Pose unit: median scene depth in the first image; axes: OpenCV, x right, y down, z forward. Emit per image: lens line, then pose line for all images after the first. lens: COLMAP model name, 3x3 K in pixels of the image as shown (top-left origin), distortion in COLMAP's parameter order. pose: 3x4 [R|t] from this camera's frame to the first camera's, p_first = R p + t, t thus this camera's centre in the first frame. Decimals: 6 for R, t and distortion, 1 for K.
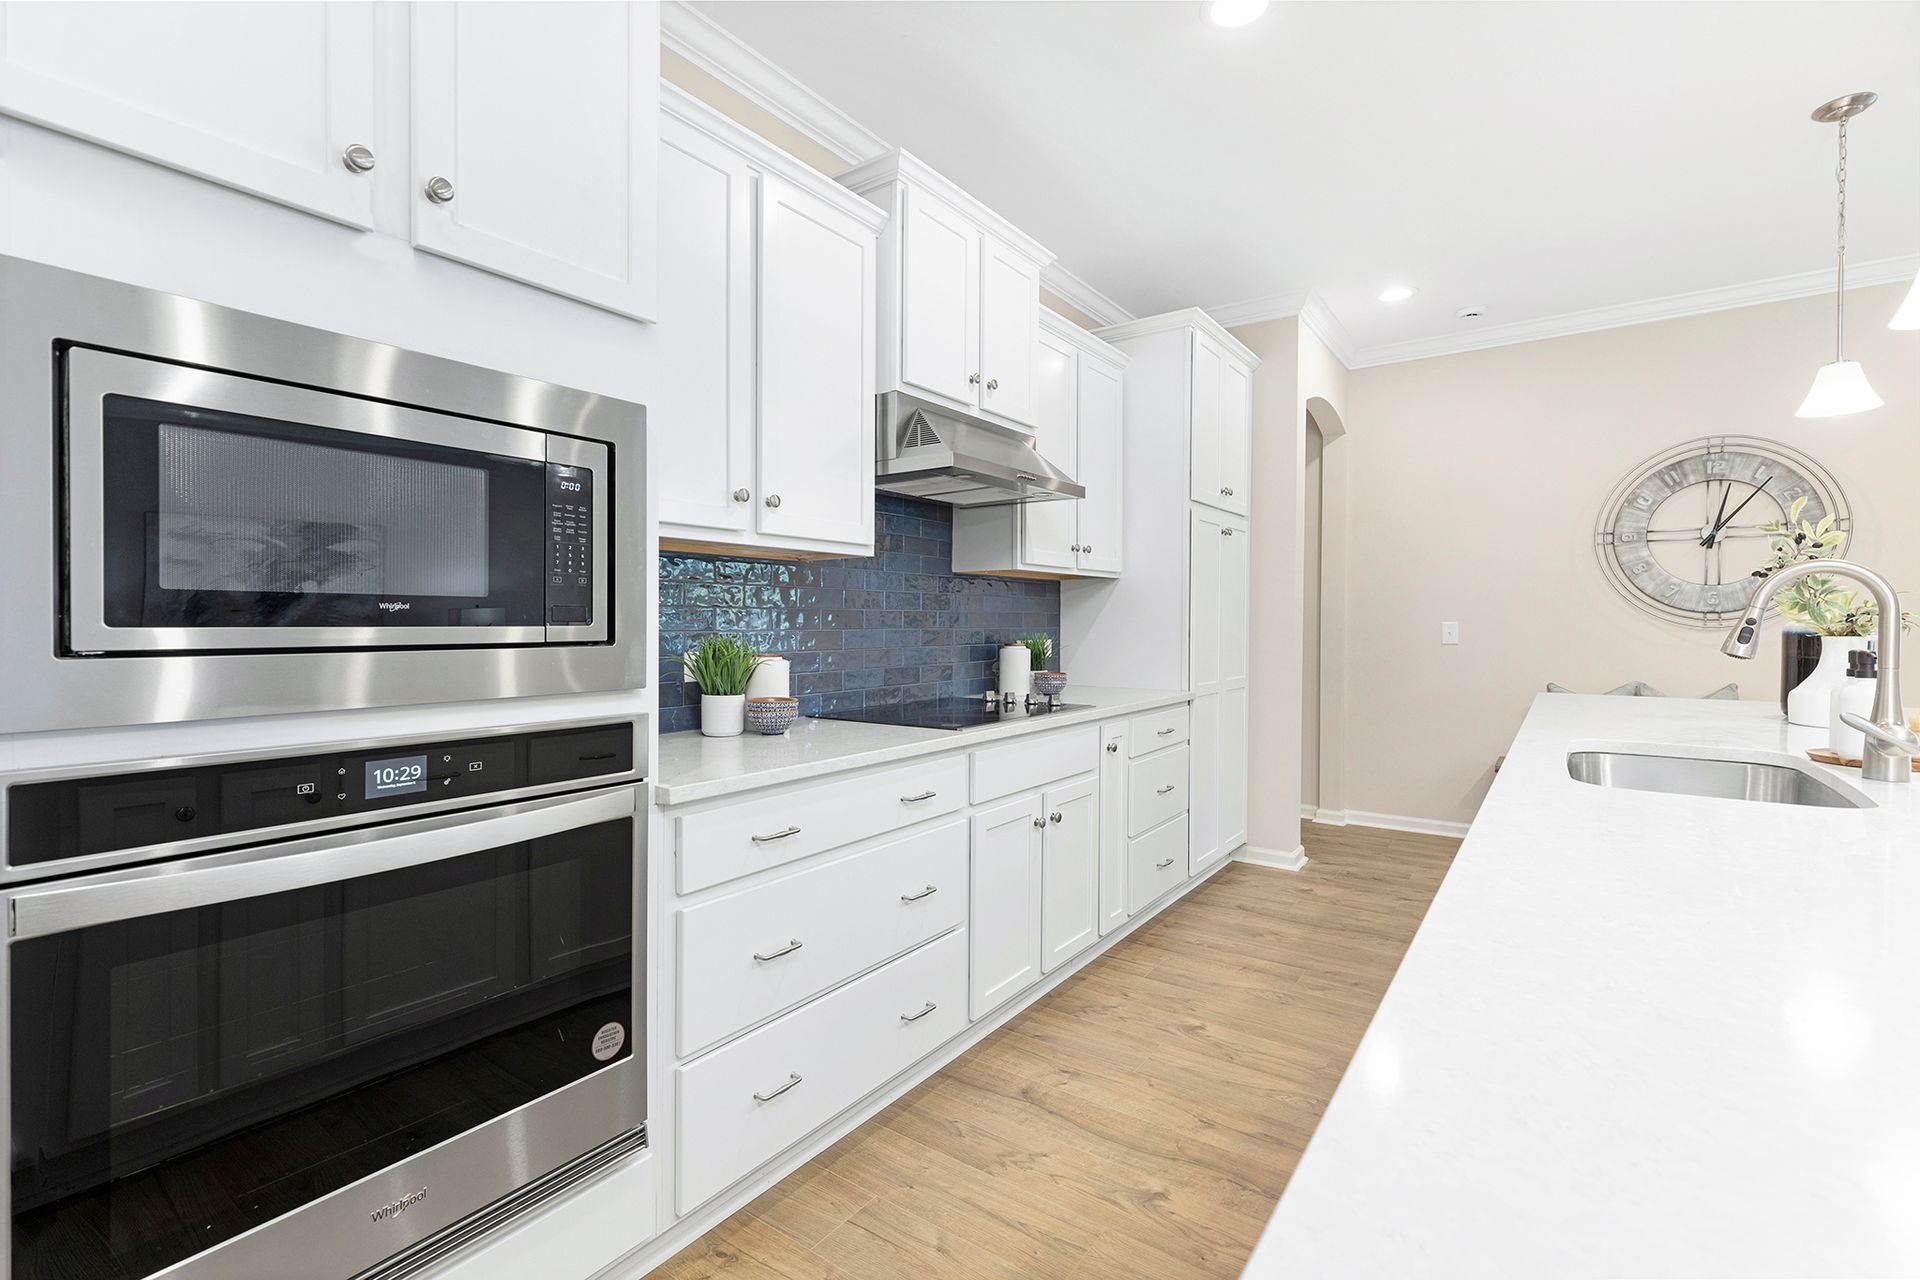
lens RADIAL K [[858.5, 0, 956.5], [0, 858.5, 628.9], [0, 0, 1]] dist [0.005655, -0.001005]
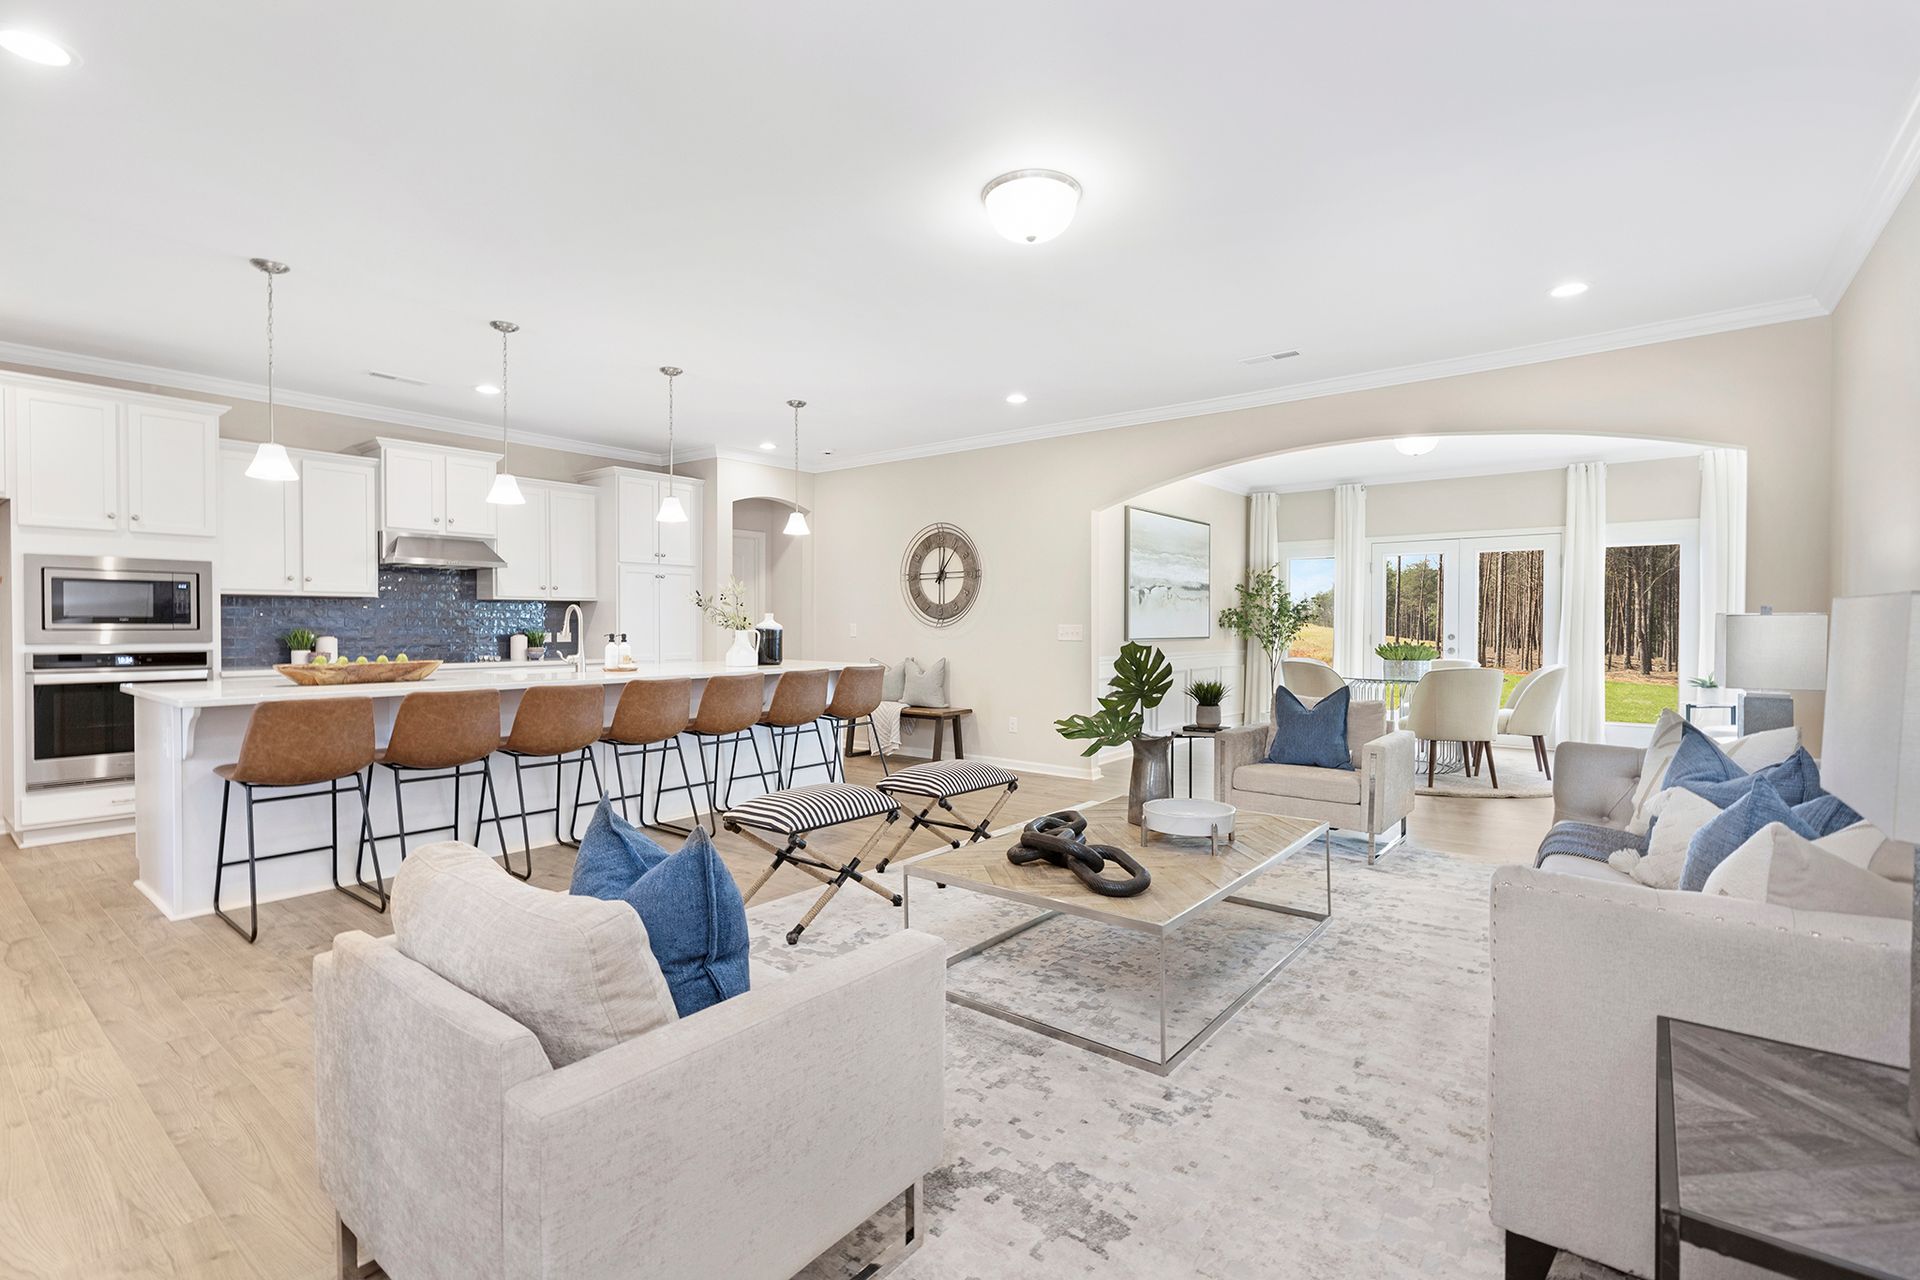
lens RADIAL K [[858.5, 0, 947.7], [0, 858.5, 635.4], [0, 0, 1]] dist [0.005655, -0.001005]
pose [[0.998916, 0.004033, -0.046365, 1.566929], [-0.003560, 0.999941, 0.010272, -0.003582], [0.046404, -0.010095, 0.998872, -1.326763]]
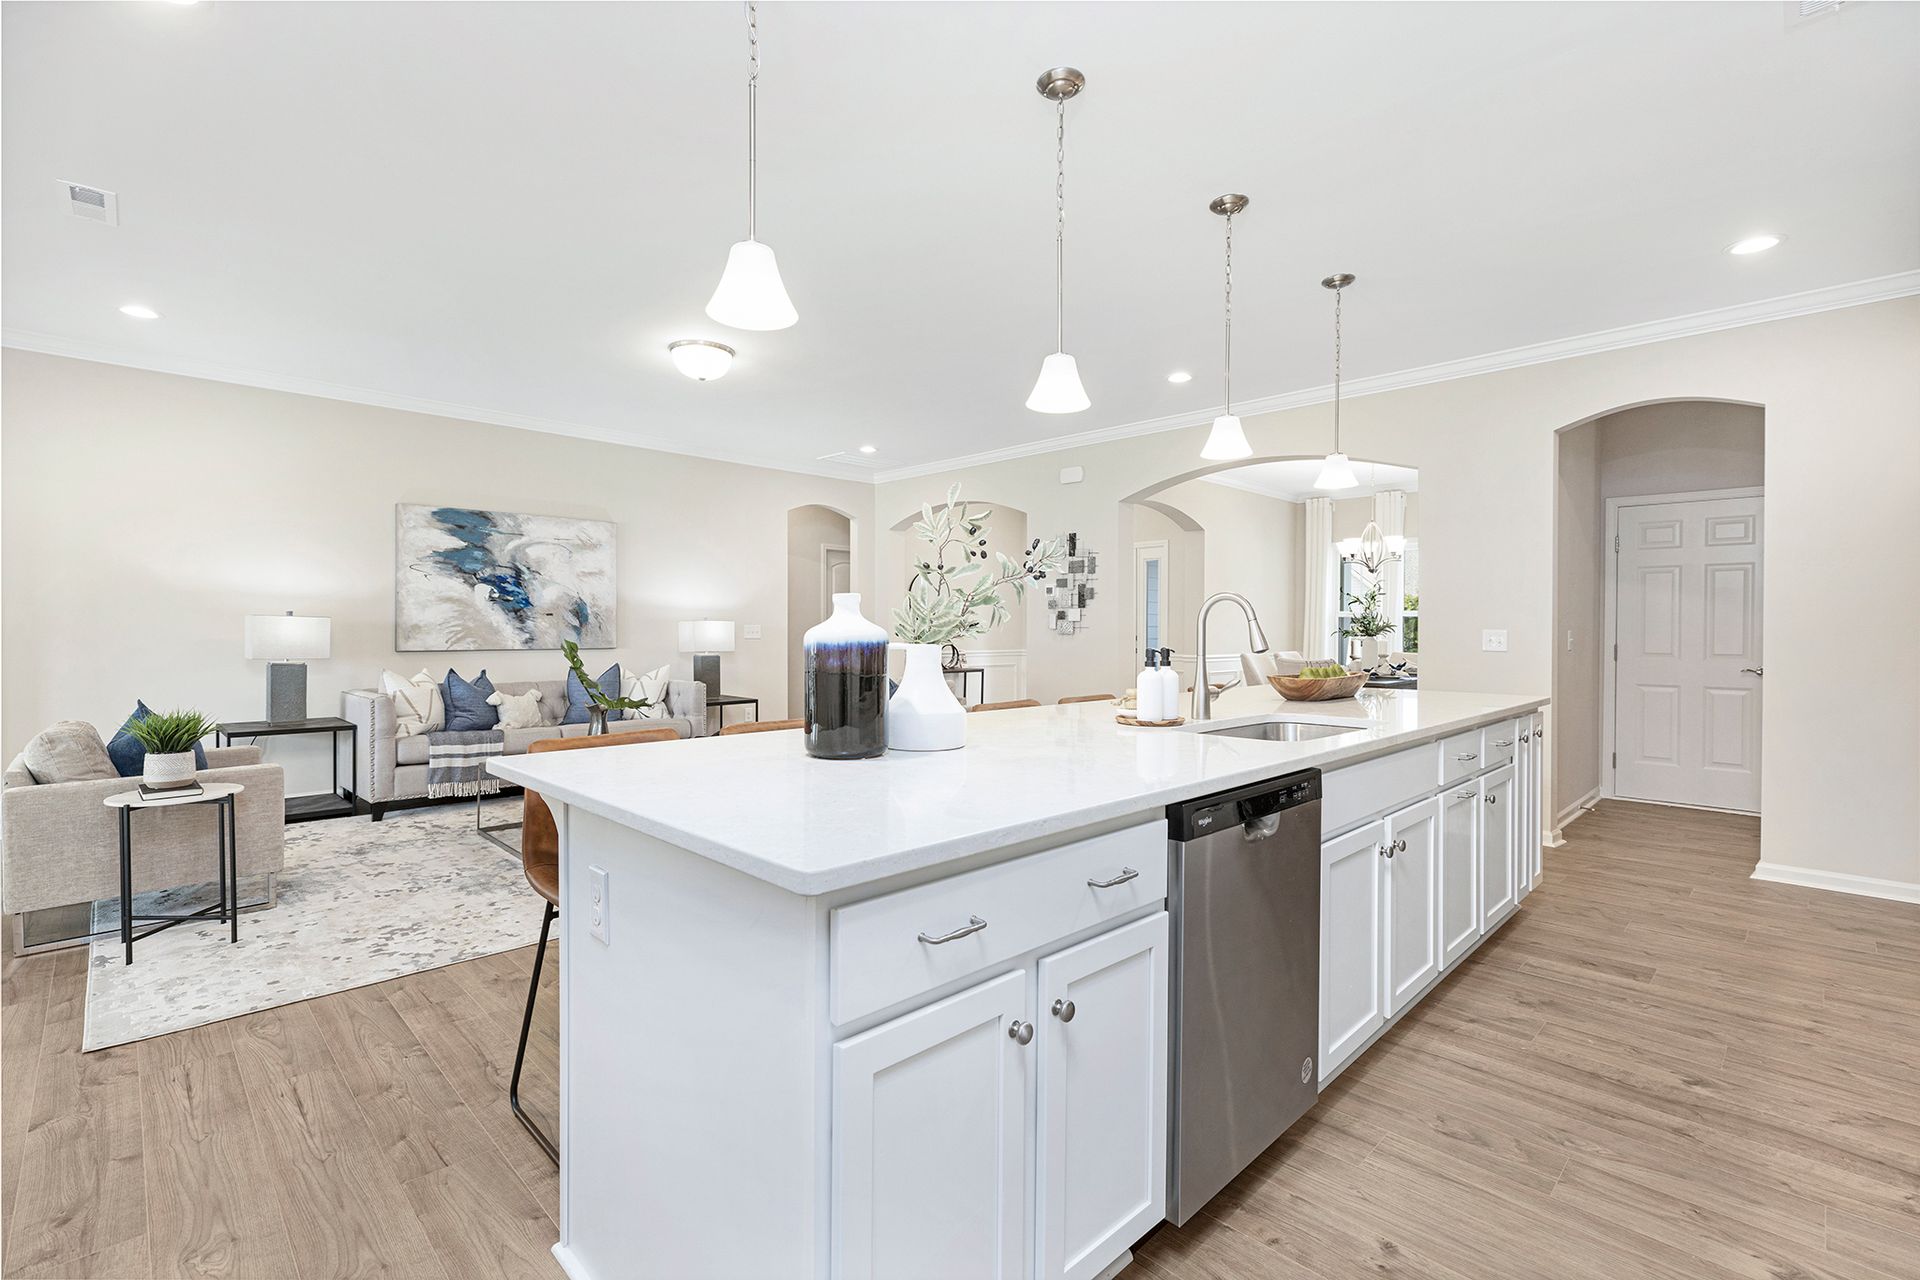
lens RADIAL K [[858.5, 0, 950.9], [0, 858.5, 636.5], [0, 0, 1]] dist [0.005655, -0.001005]
pose [[-0.985300, -0.005735, 0.170736, 0.746719], [-0.002828, 0.999847, 0.017262, -0.013128], [-0.170809, 0.016525, -0.985166, 1.650558]]
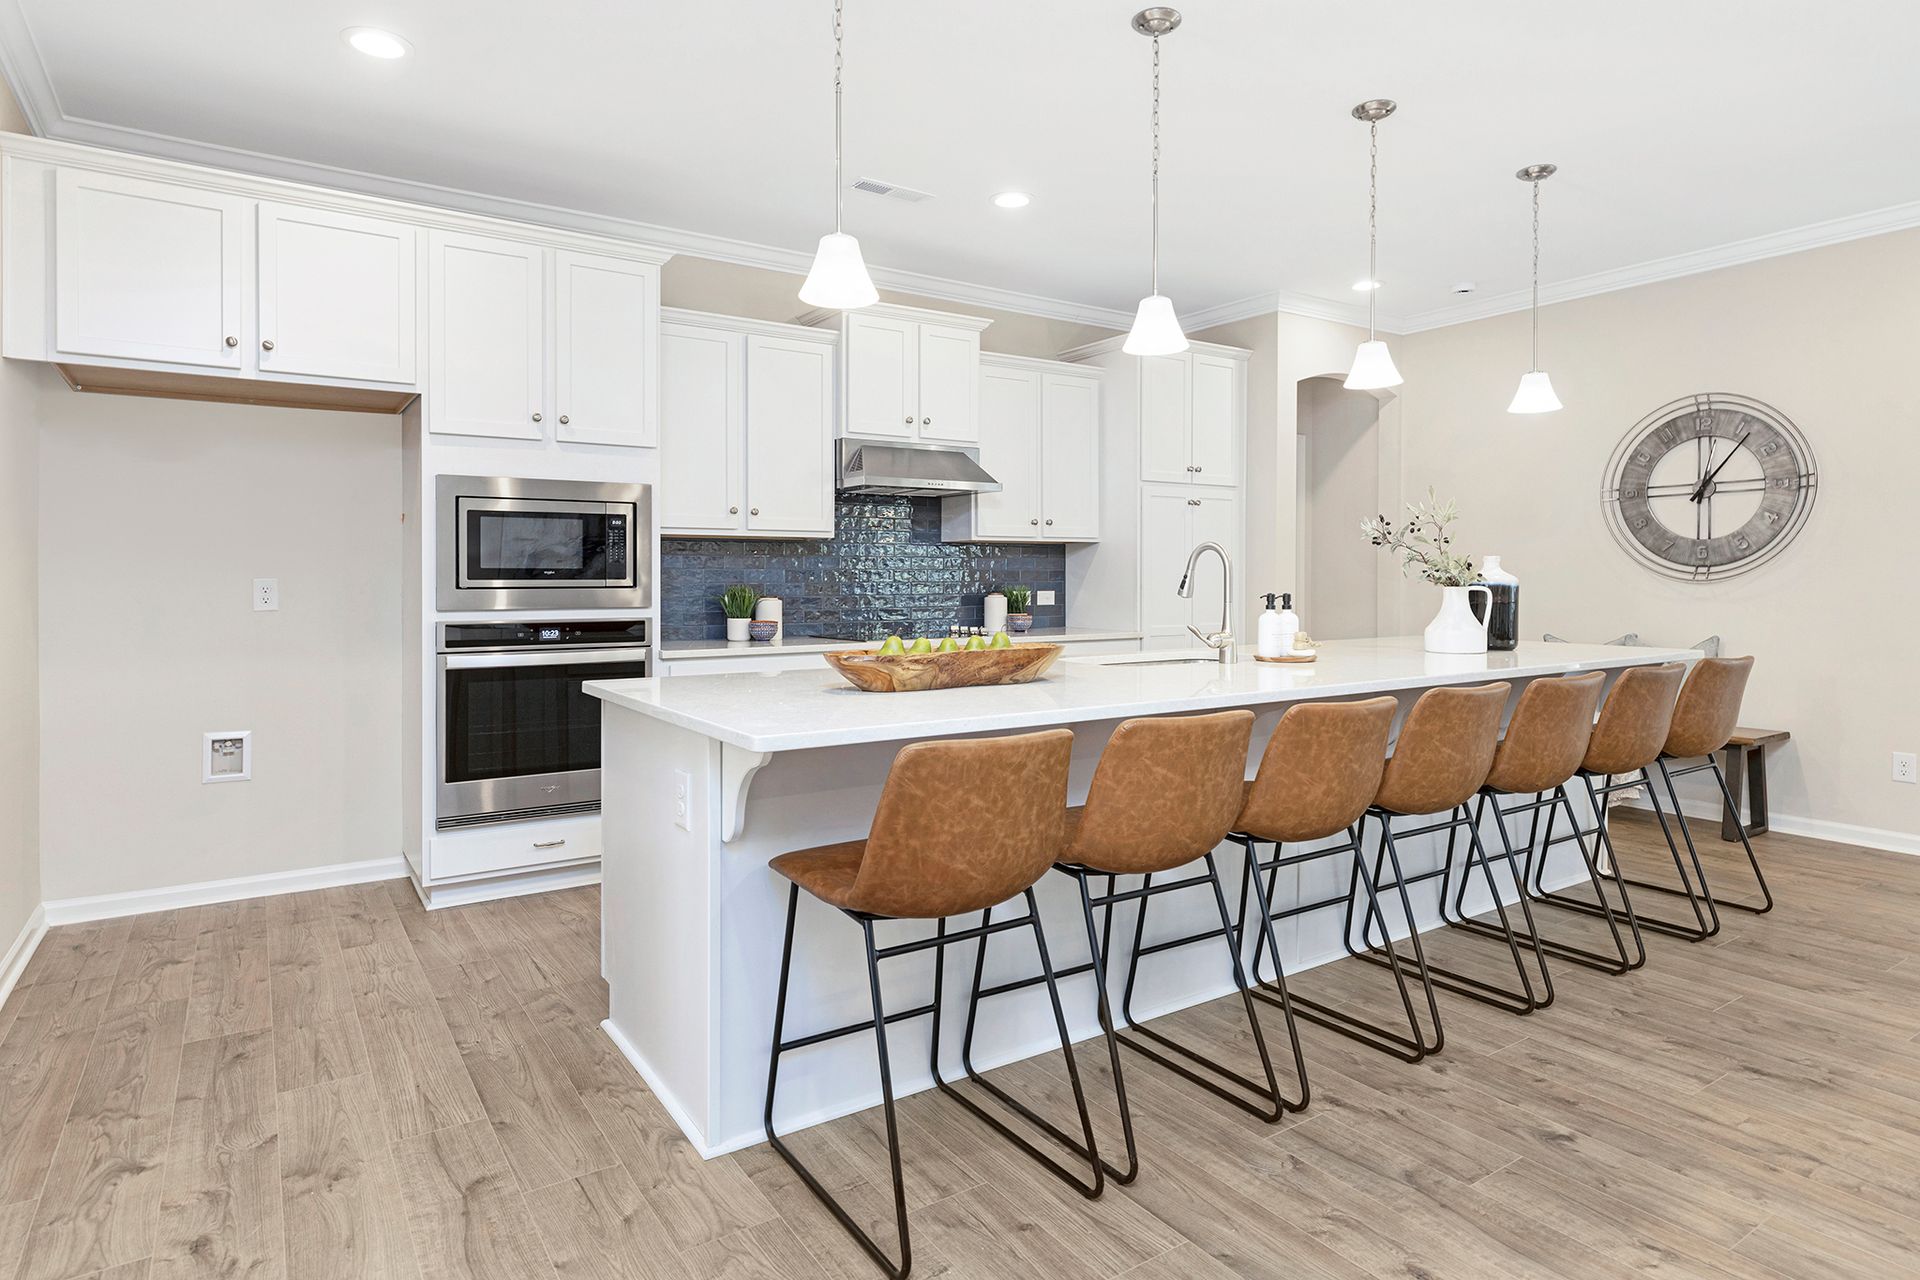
lens RADIAL K [[1072.7, 0, 986.4], [0, 1072.7, 583.6], [0, 0, 1]] dist [-0.000300, 0.004026]
pose [[0.940541, 0.000807, -0.339680, 0.817253], [-0.000317, 0.999999, 0.001498, 0.000971], [0.339681, -0.001301, 0.940540, -0.784901]]
